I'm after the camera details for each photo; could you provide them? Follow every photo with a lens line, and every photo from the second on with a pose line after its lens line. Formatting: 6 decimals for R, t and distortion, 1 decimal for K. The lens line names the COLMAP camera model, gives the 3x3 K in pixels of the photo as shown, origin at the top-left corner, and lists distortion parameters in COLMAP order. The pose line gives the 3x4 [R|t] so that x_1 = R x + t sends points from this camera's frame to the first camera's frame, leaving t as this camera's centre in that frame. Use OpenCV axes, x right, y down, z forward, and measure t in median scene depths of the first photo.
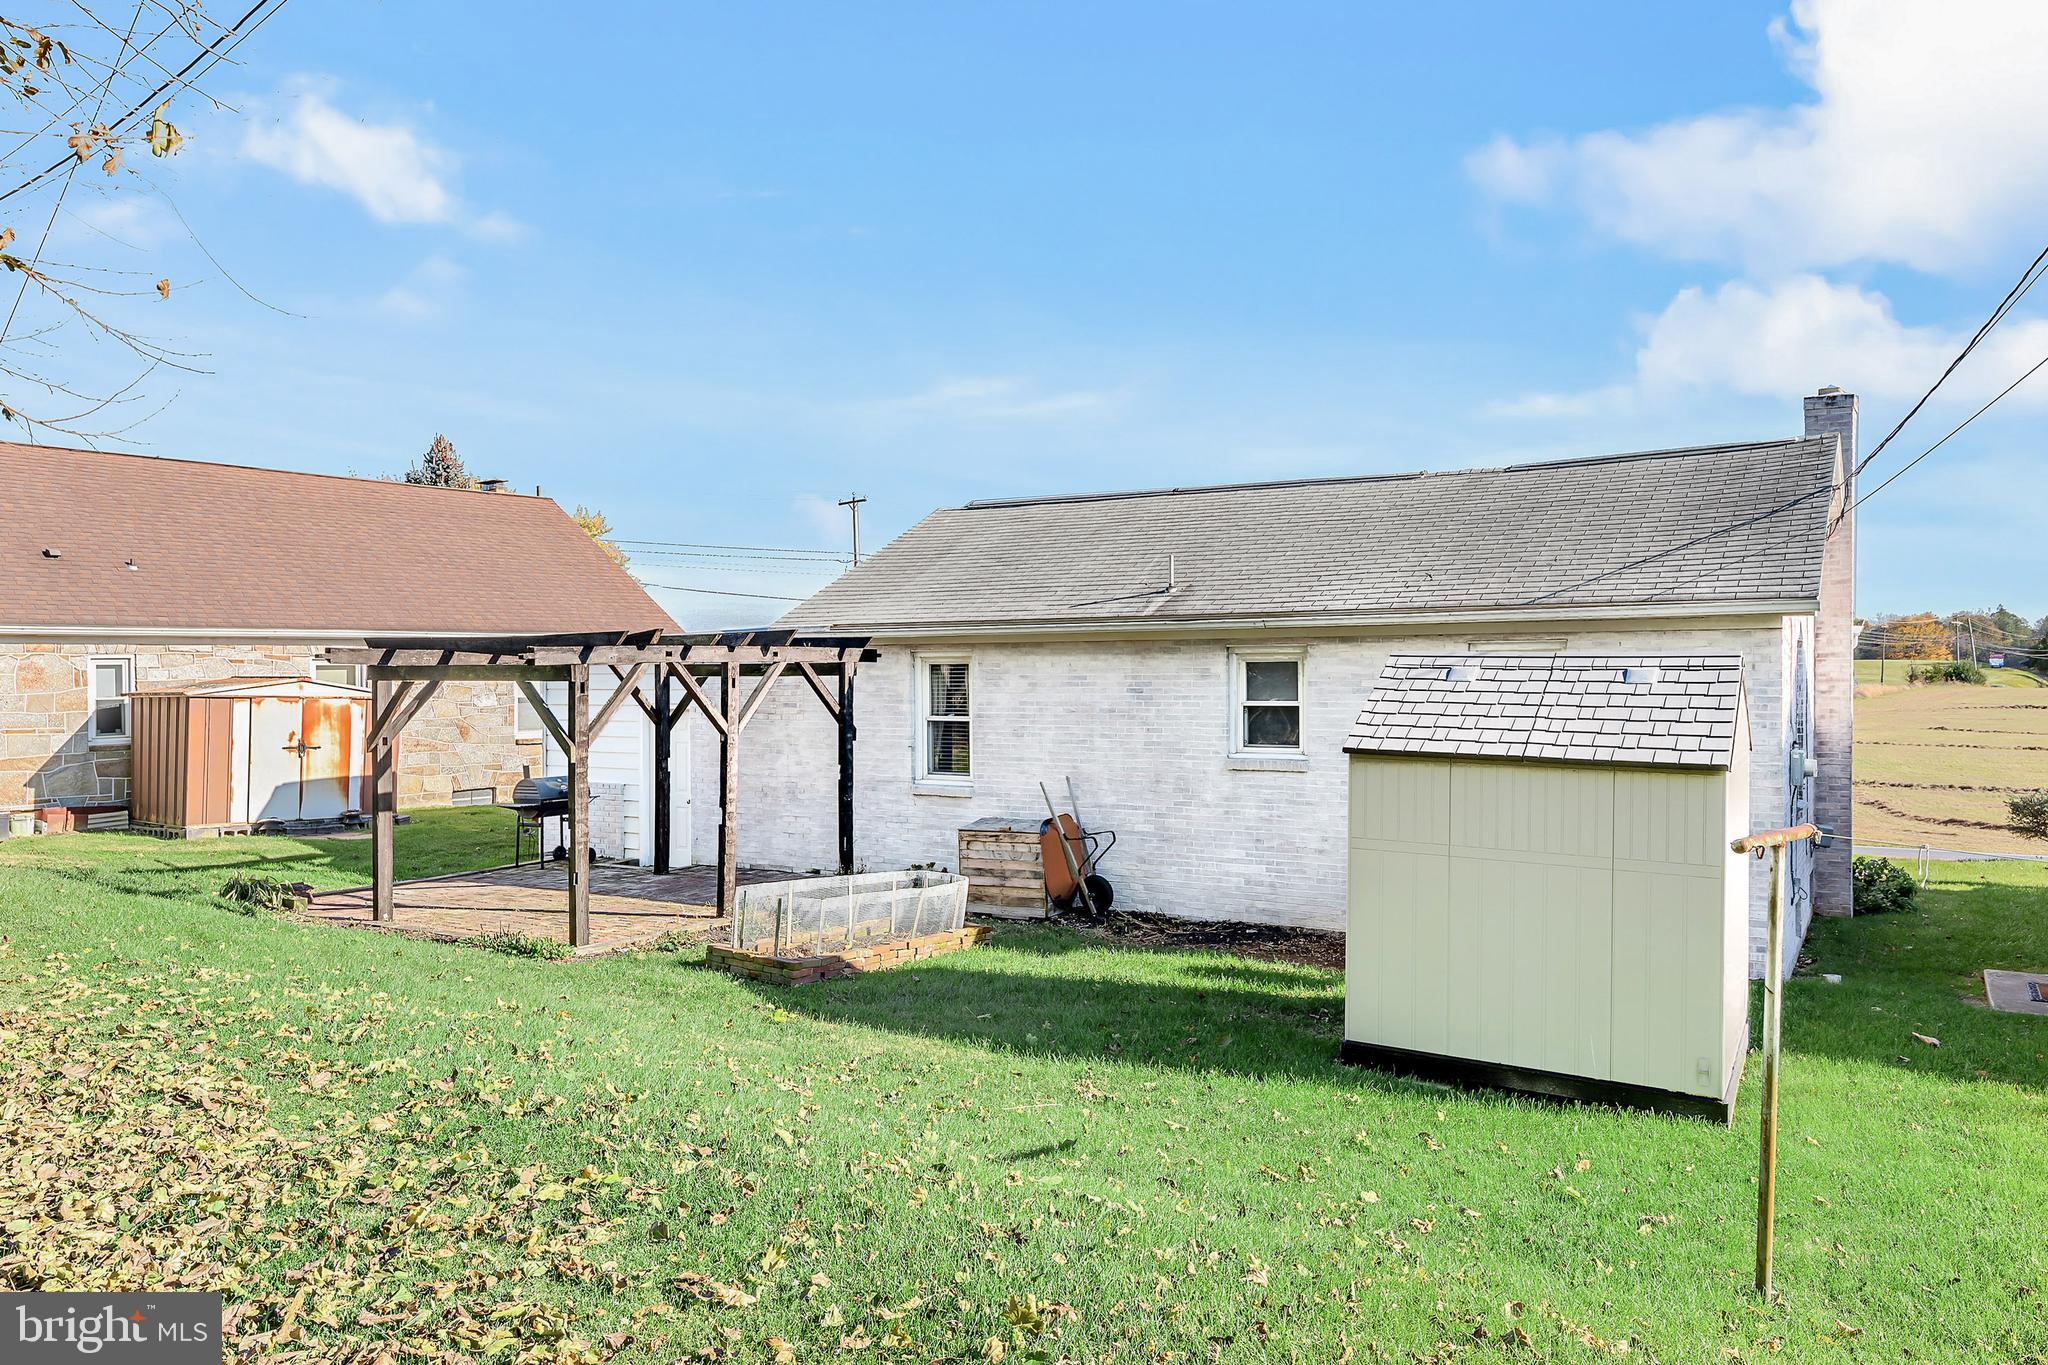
lens RADIAL K [[1404.8, 0, 1024.2], [0, 1404.8, 666.9], [0, 0, 1]] dist [0.010692, 0.001854]
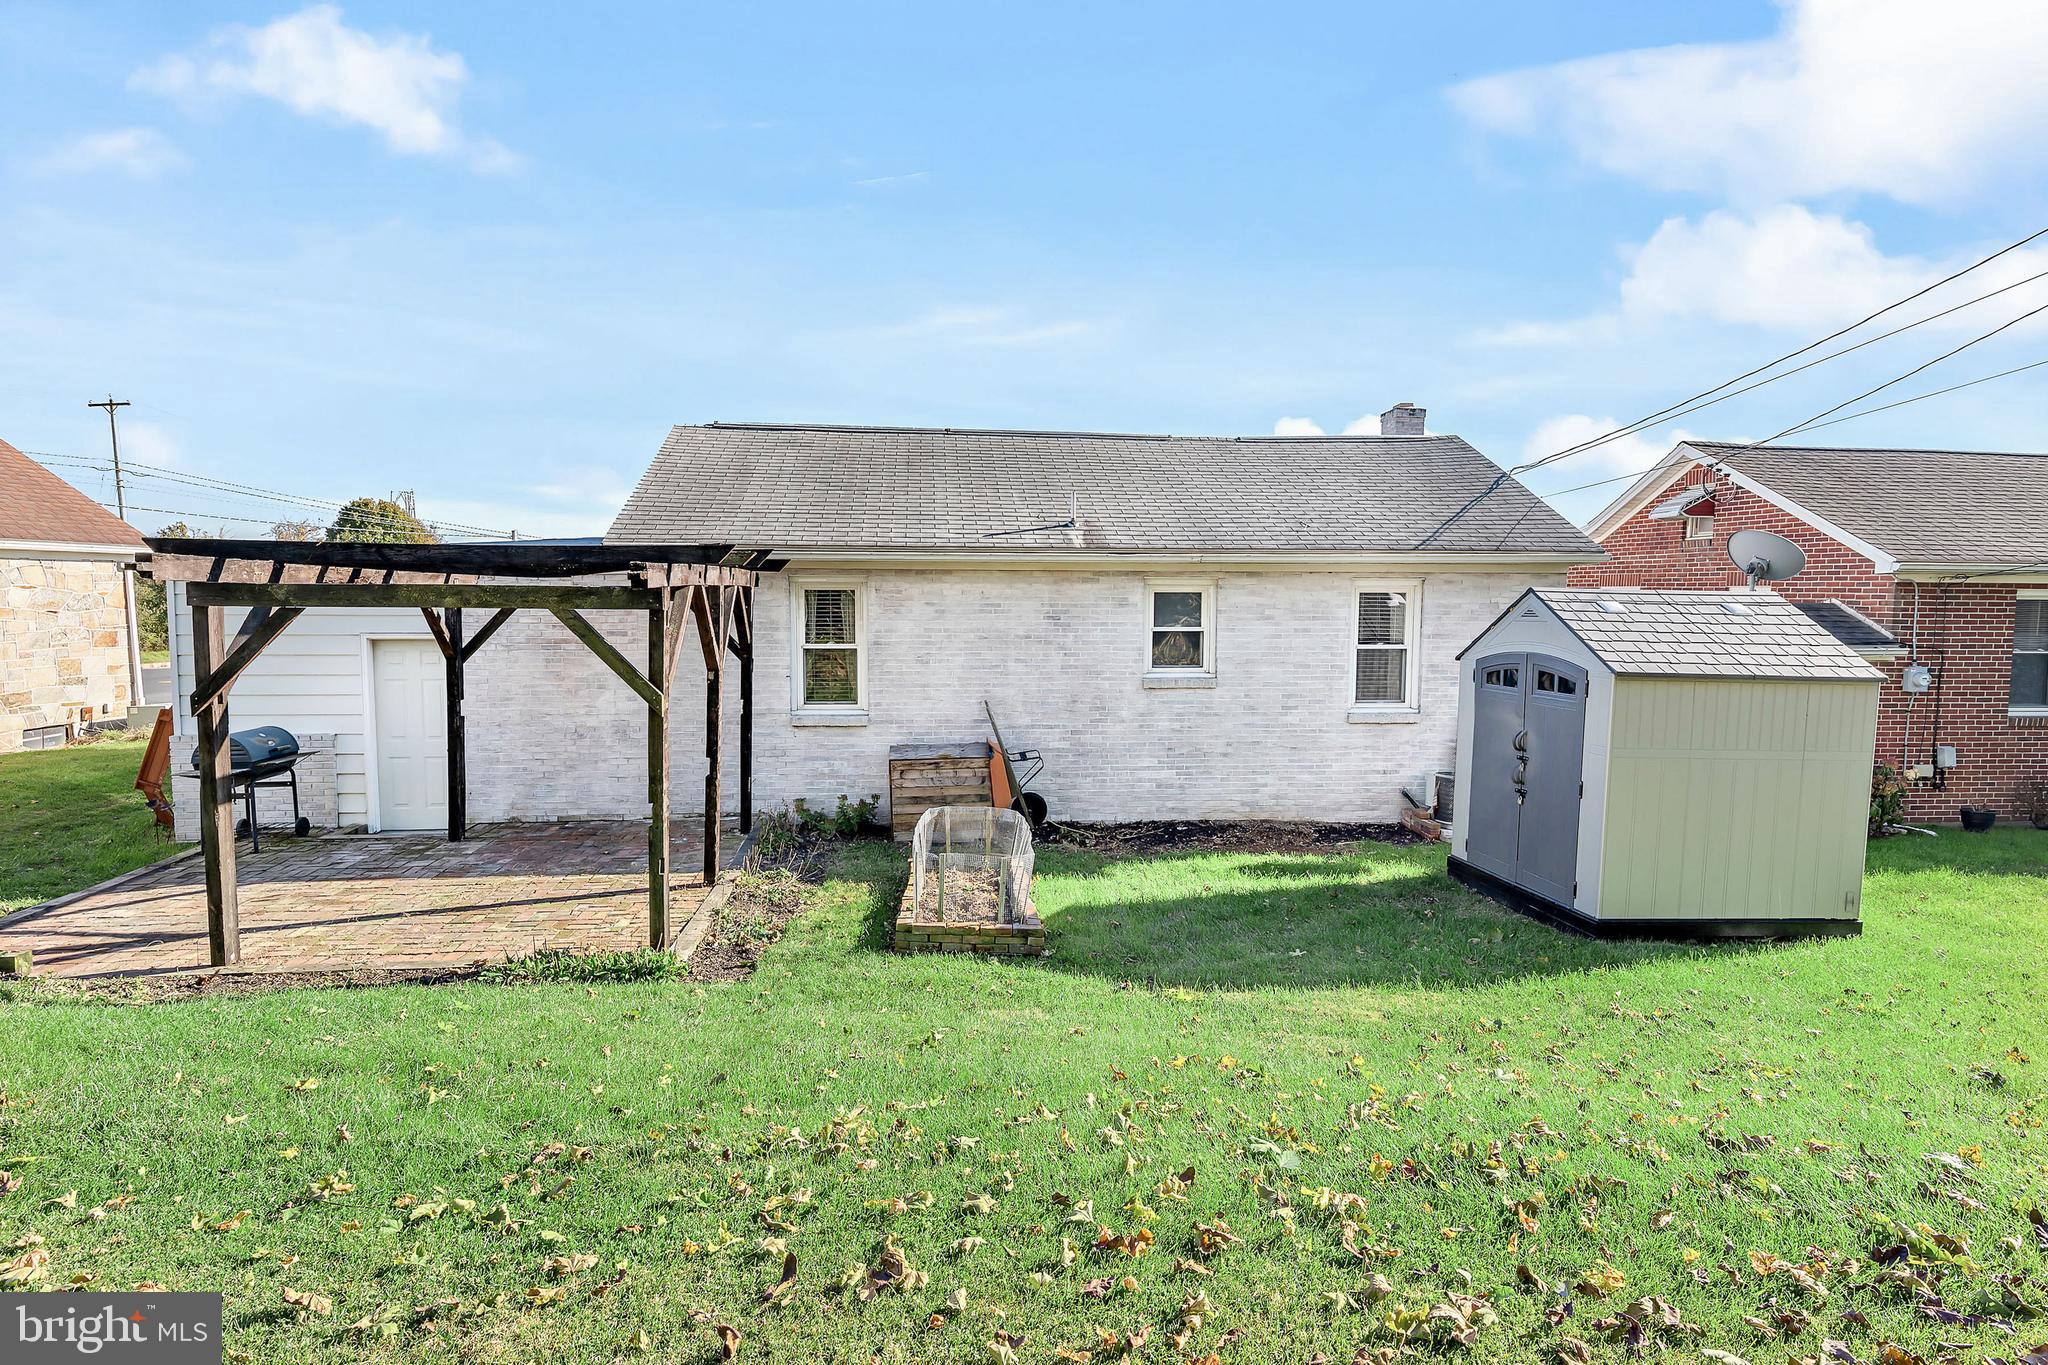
lens RADIAL K [[1080.1, 0, 1024.4], [0, 1080.1, 689.7], [0, 0, 1]] dist [0.025398, -0.009404]
pose [[0.807119, -0.042163, 0.588882, -0.433333], [-0.010875, 0.996216, 0.086232, 0.000619], [-0.590289, -0.076003, 0.803606, 0.355369]]
